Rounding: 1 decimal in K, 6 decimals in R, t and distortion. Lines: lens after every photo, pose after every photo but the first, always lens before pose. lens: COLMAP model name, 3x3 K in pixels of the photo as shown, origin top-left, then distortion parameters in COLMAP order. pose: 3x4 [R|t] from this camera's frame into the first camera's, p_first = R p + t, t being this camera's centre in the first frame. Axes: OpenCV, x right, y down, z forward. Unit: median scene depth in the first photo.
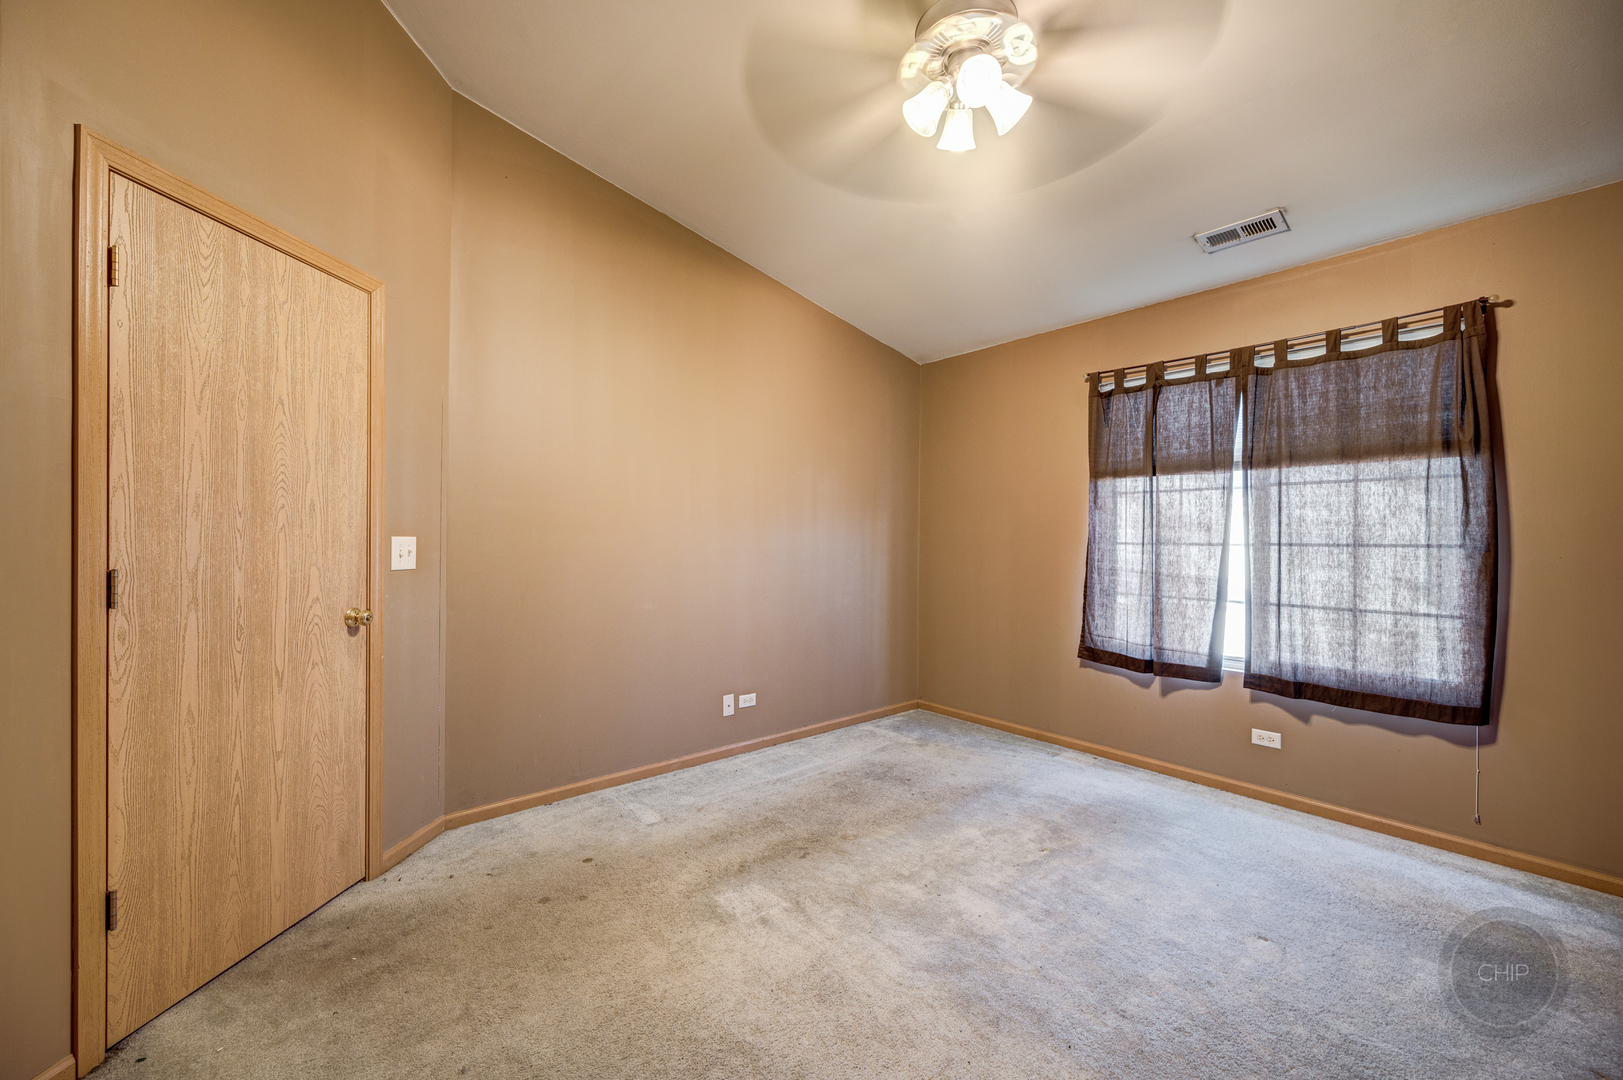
lens RADIAL K [[641.4, 0, 816.4], [0, 641.4, 537.3], [0, 0, 1]] dist [0.001720, -0.000213]
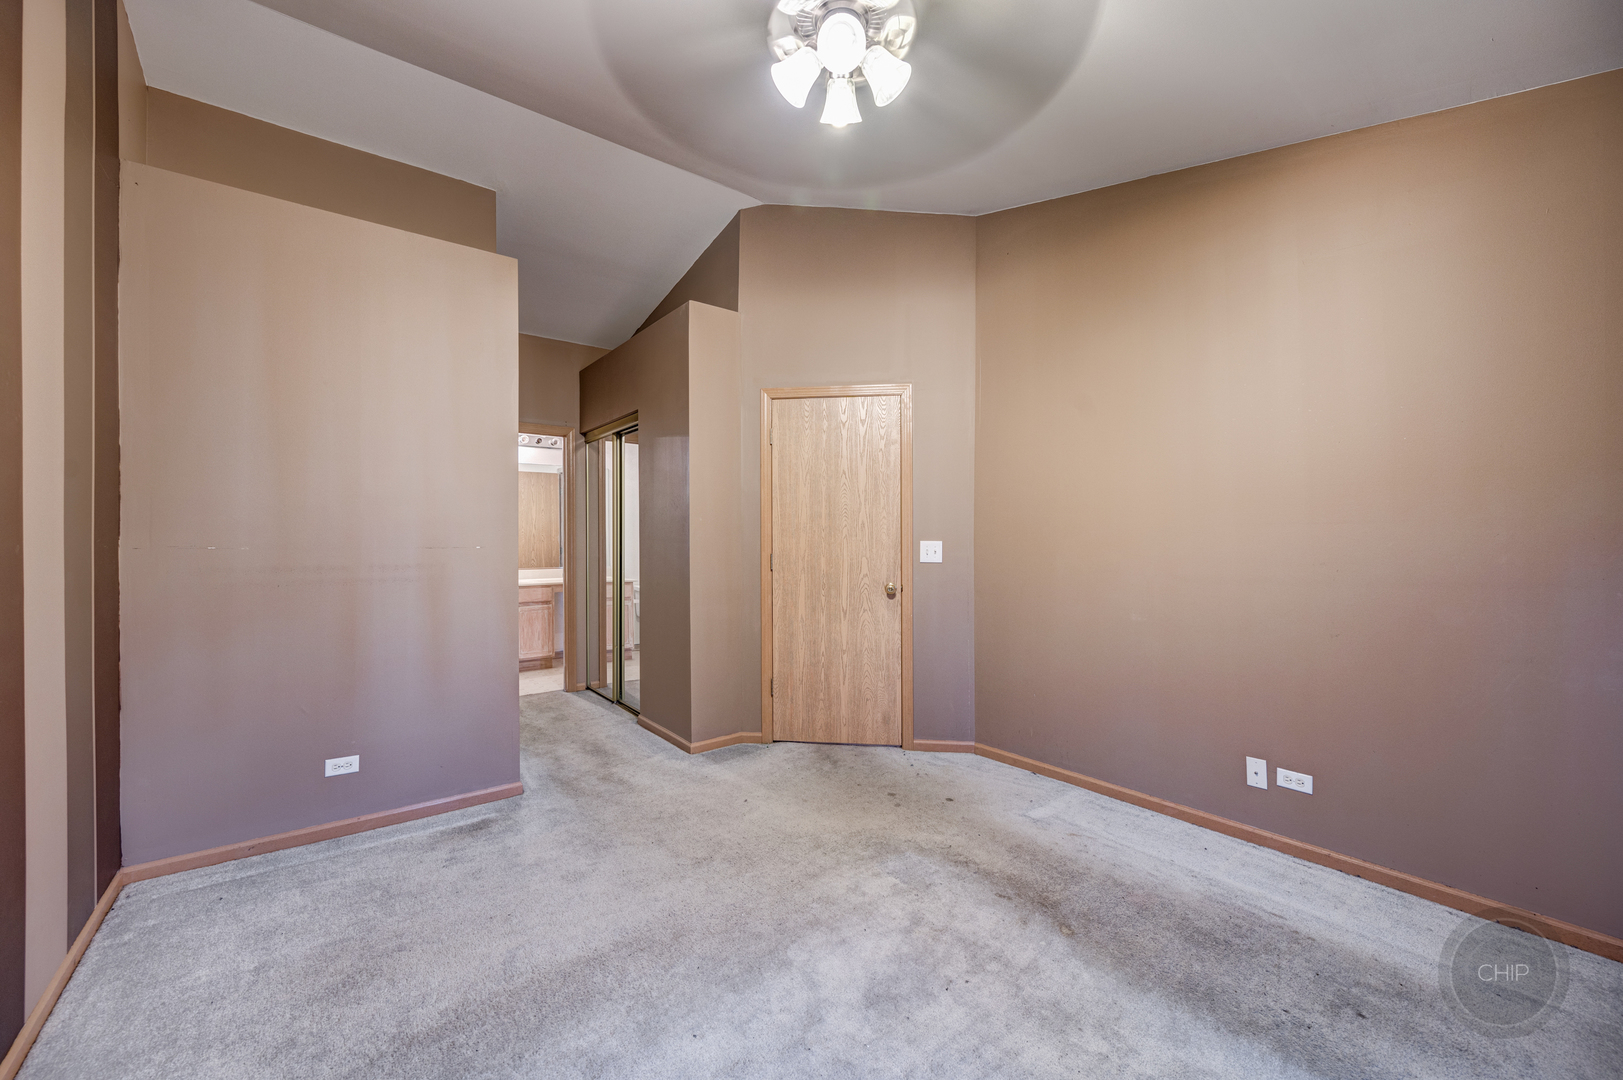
lens RADIAL K [[641.4, 0, 812.6], [0, 641.4, 536.0], [0, 0, 1]] dist [0.001720, -0.000213]
pose [[-0.040744, -0.010281, -0.999117, 0.784257], [-0.000934, 0.999947, -0.010251, 0.002805], [0.999169, 0.000515, -0.040751, 0.677014]]
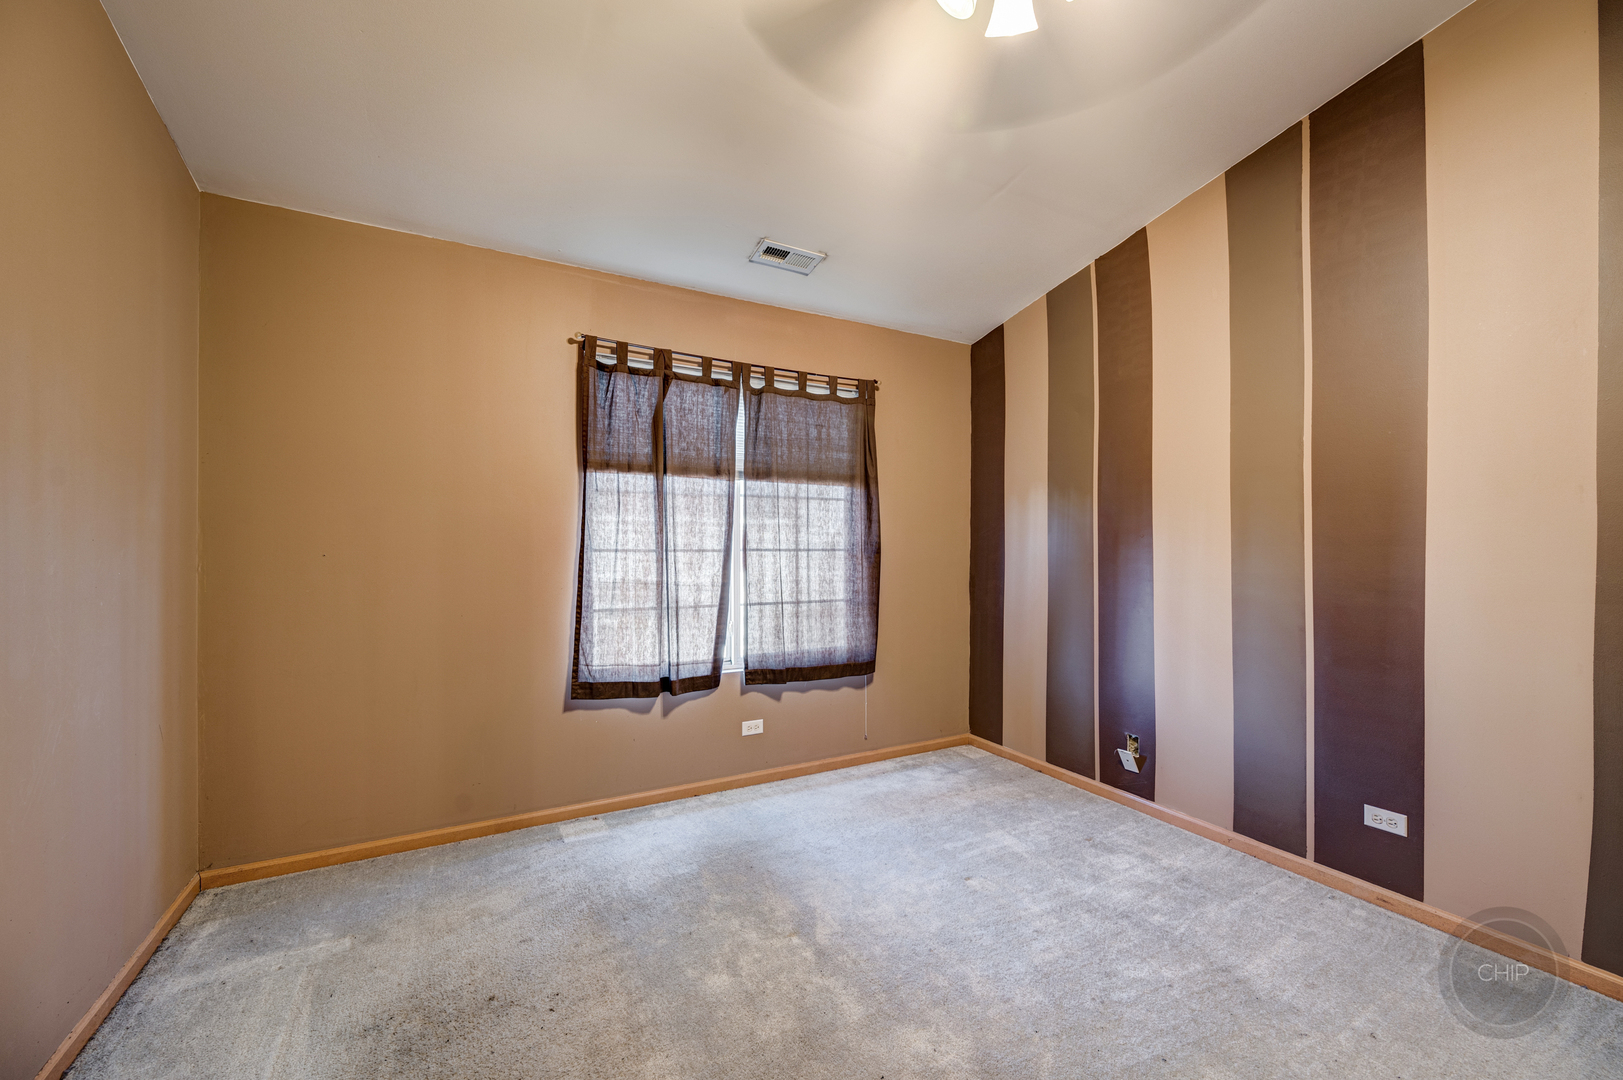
lens RADIAL K [[641.4, 0, 808.2], [0, 641.4, 548.6], [0, 0, 1]] dist [0.001720, -0.000213]
pose [[0.205866, -0.010803, 0.978521, -0.375306], [-0.001163, 0.999936, 0.011285, -0.003659], [-0.978579, -0.003462, 0.205840, 0.738822]]
